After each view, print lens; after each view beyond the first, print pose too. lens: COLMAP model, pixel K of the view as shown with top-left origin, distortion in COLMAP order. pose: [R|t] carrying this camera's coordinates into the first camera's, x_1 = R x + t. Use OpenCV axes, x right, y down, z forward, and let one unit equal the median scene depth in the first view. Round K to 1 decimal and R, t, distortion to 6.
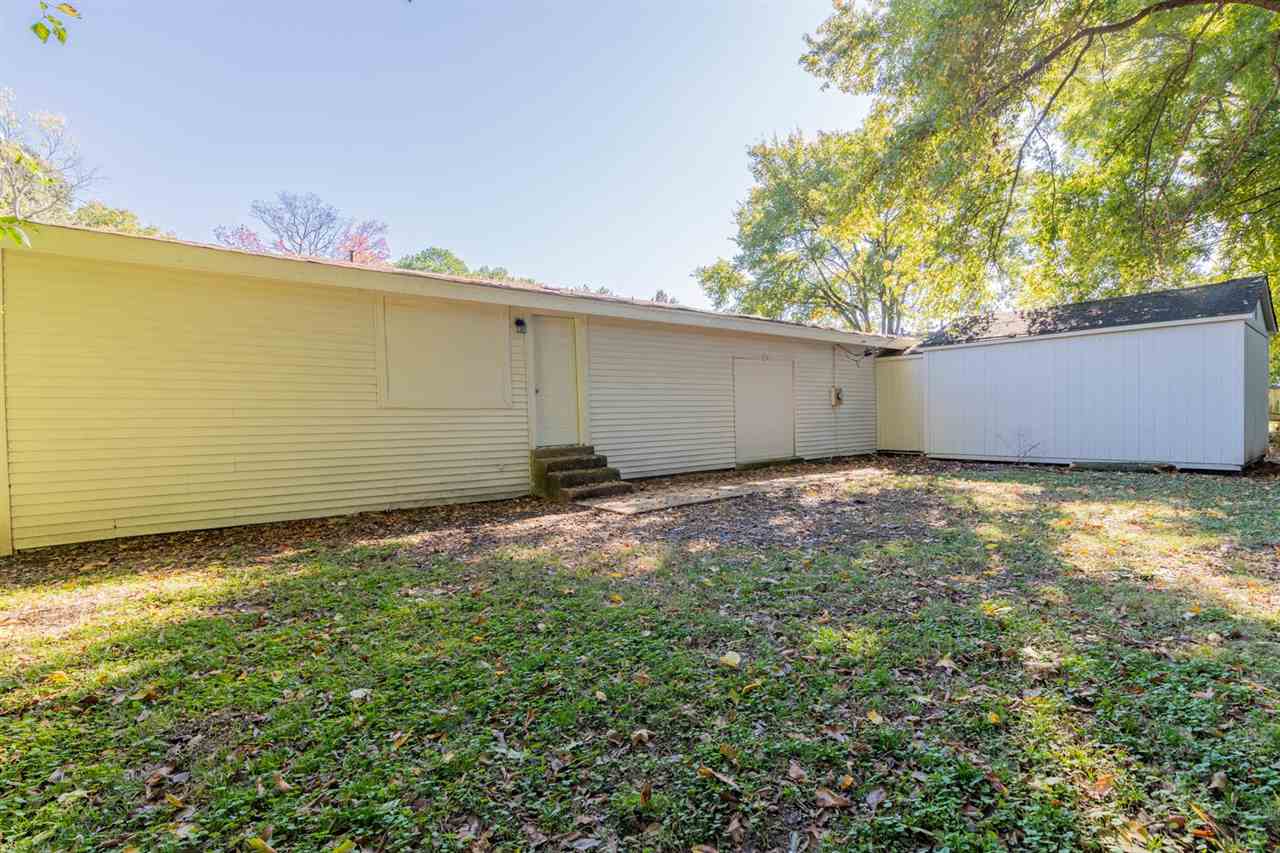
lens RADIAL K [[585.8, 0, 638.7], [0, 585.8, 425.0], [0, 0, 1]] dist [0.002046, -0.000095]
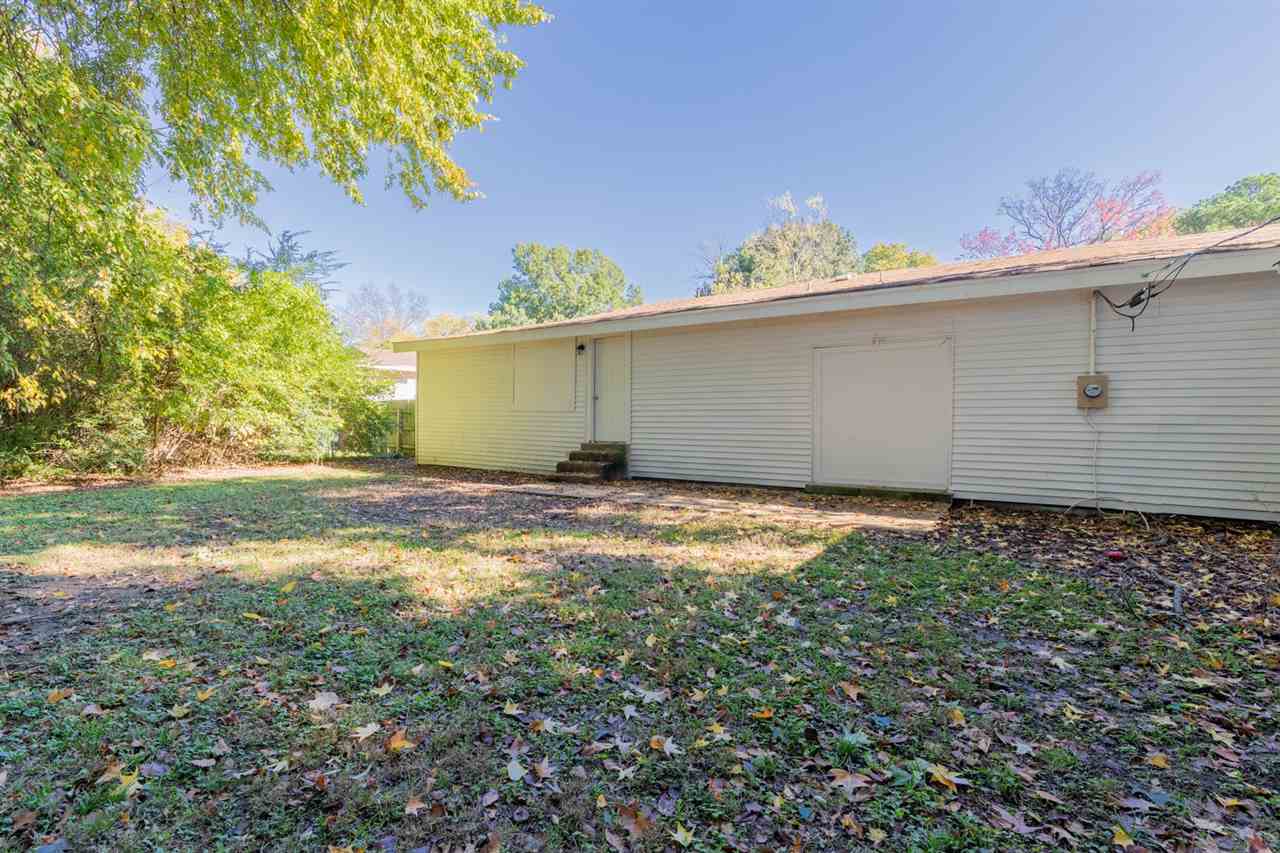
lens RADIAL K [[585.8, 0, 638.7], [0, 585.8, 425.0], [0, 0, 1]] dist [0.002046, -0.000095]
pose [[0.320342, 0.032981, -0.946728, 1.009059], [-0.019451, 0.999412, 0.028235, -0.035160], [0.947102, 0.009370, 0.320795, 0.639017]]
